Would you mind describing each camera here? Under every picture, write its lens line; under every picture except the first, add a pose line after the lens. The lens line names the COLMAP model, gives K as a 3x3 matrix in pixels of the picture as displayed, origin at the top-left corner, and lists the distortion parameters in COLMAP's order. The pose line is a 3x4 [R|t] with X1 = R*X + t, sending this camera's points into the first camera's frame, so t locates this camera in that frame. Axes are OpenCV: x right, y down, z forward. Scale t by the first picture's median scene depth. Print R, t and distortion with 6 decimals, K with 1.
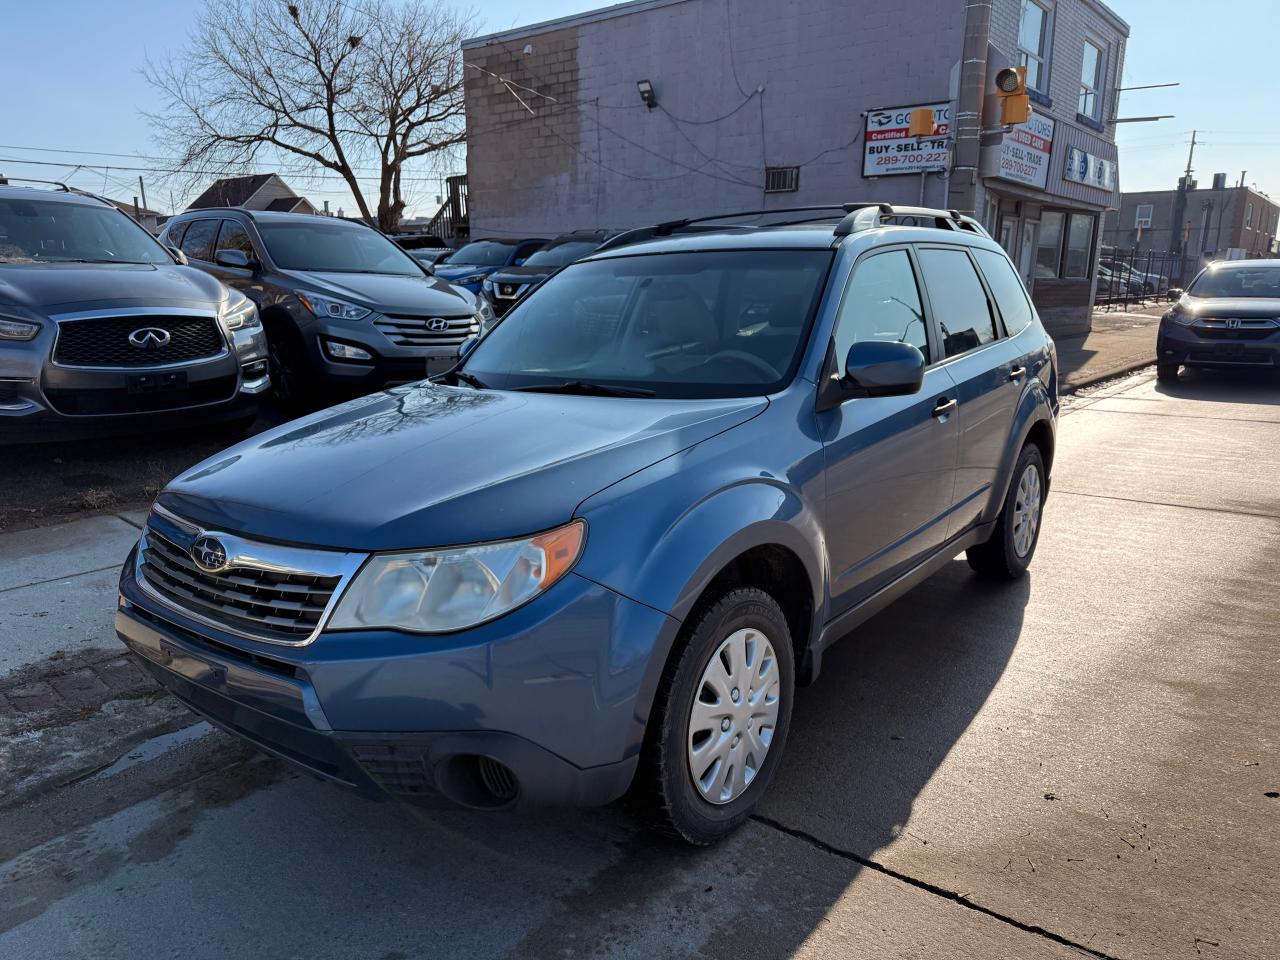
lens RADIAL K [[893.8, 0, 640.7], [0, 893.8, 485.7], [0, 0, 1]] dist [0.023209, -0.026278]
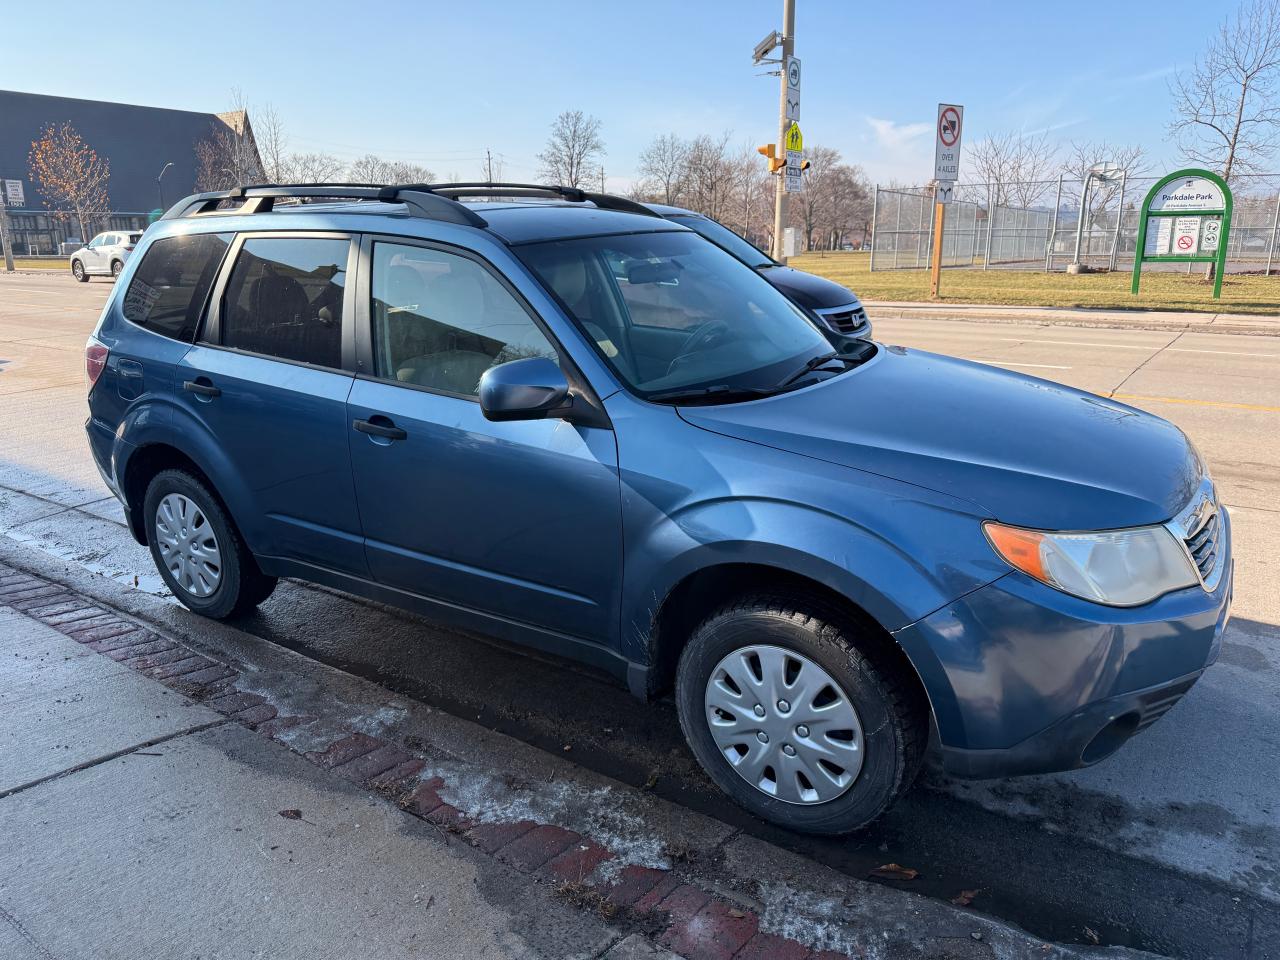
lens RADIAL K [[900.8, 0, 638.8], [0, 900.8, 473.0], [0, 0, 1]] dist [0.003840, -0.005686]
pose [[-0.082641, -0.248178, 0.965183, -0.449172], [0.221858, 0.939610, 0.260598, -0.126311], [-0.971571, 0.235670, -0.022590, 0.504855]]
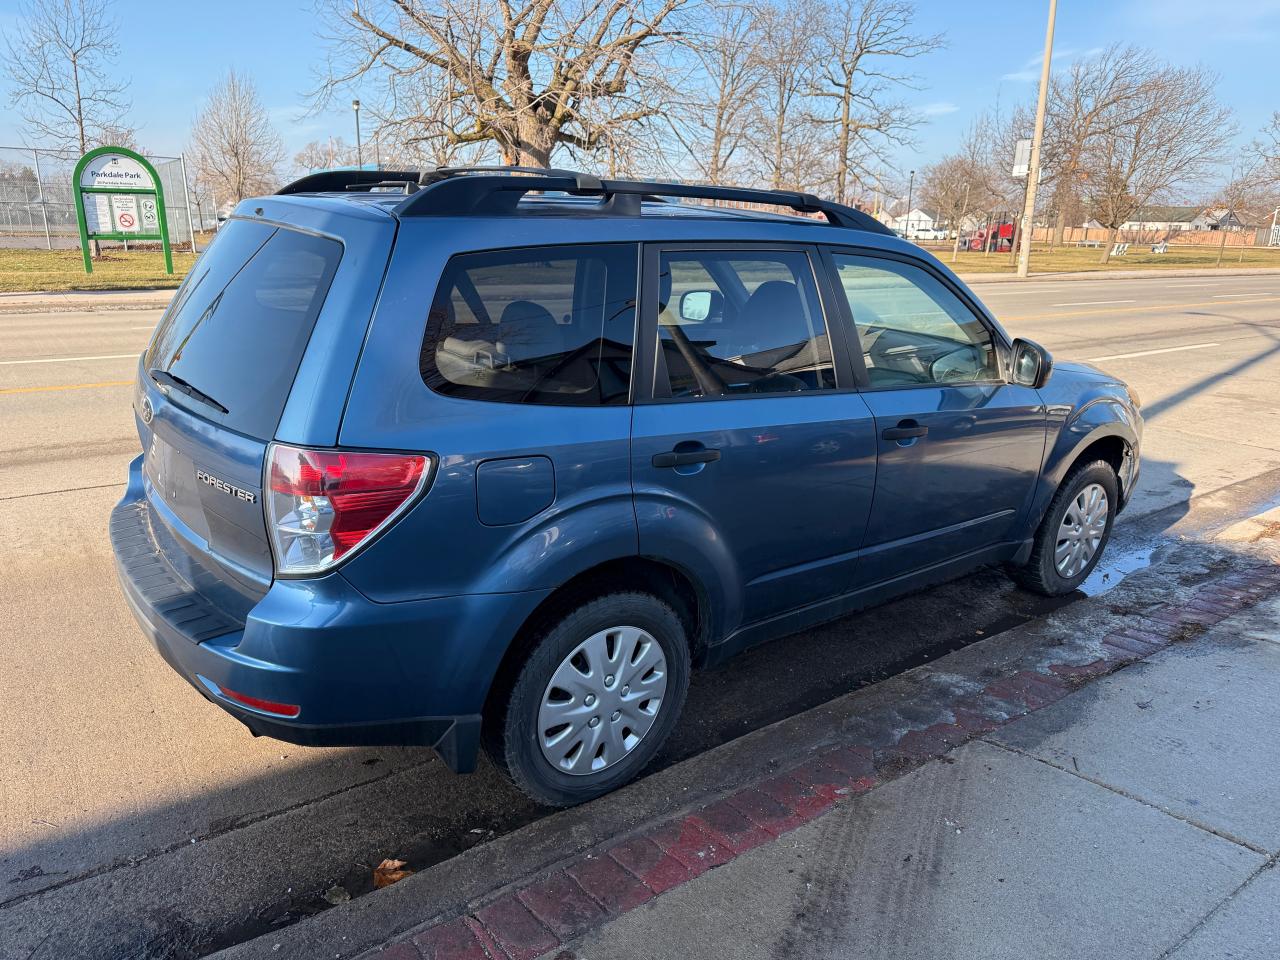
lens RADIAL K [[893.8, 0, 640.7], [0, 893.8, 485.7], [0, 0, 1]] dist [0.023209, -0.026278]
pose [[-0.963276, -0.090990, 0.252626, -0.030366], [0.042400, 0.877485, 0.477727, -0.252555], [-0.265144, 0.470894, -0.841402, 1.009767]]
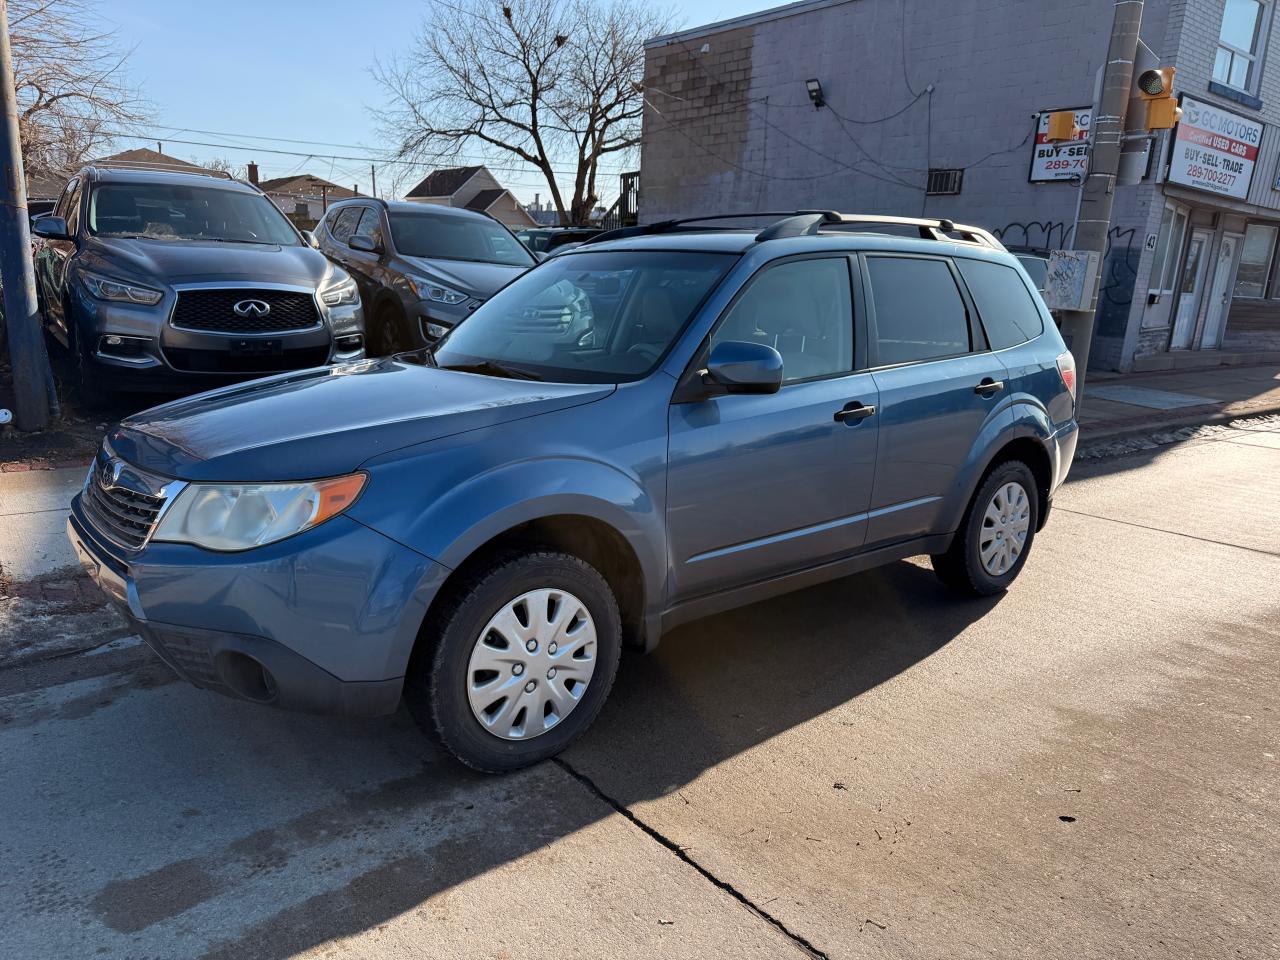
lens RADIAL K [[893.8, 0, 640.7], [0, 893.8, 485.7], [0, 0, 1]] dist [0.023209, -0.026278]
pose [[0.976630, 0.089337, -0.195483, 0.140313], [-0.088666, 0.995987, 0.012198, 0.002635], [0.195788, 0.005420, 0.980631, -0.023285]]
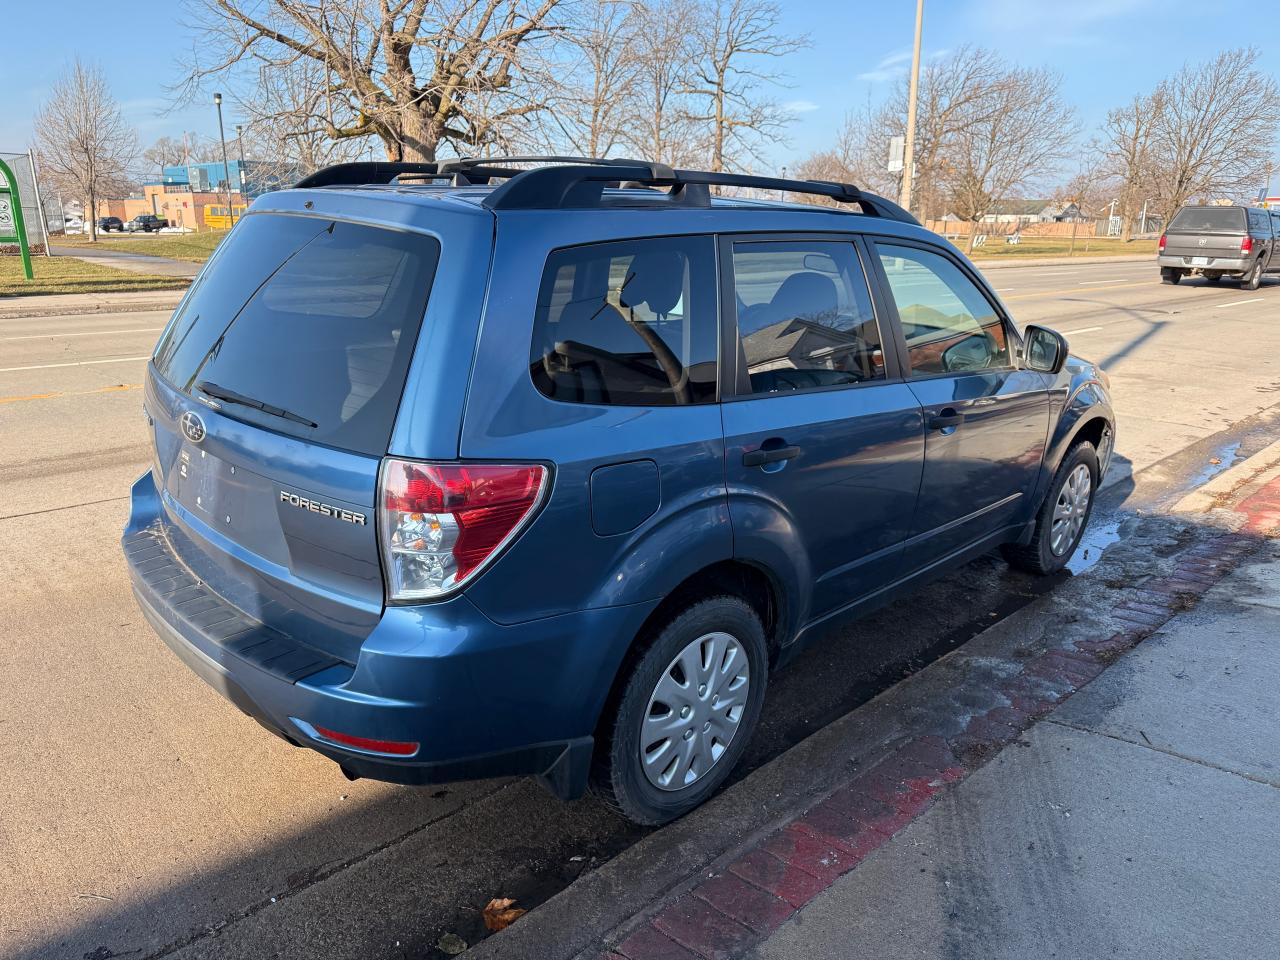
lens RADIAL K [[893.8, 0, 632.0], [0, 893.8, 482.8], [0, 0, 1]] dist [0.022931, -0.027475]
pose [[-0.989875, -0.047242, 0.133847, 0.048678], [0.023405, 0.875752, 0.482194, -0.250376], [-0.139996, 0.480444, -0.865780, 1.012603]]
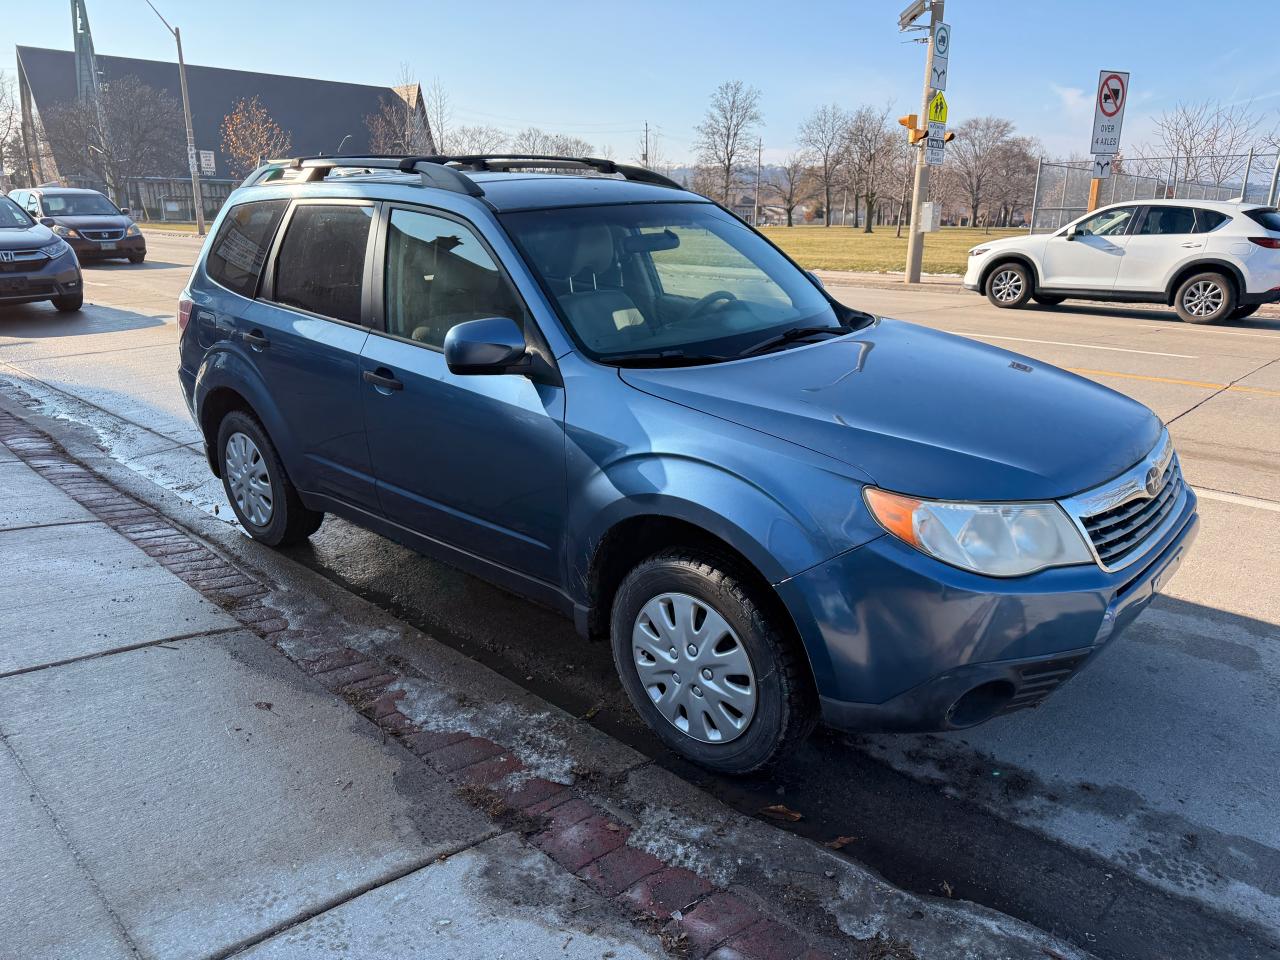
lens RADIAL K [[893.8, 0, 640.7], [0, 893.8, 485.7], [0, 0, 1]] dist [0.023209, -0.026278]
pose [[0.082417, -0.288025, 0.954070, -0.474442], [0.209838, 0.940881, 0.265917, -0.107373], [-0.974256, 0.178284, 0.137983, 0.426947]]
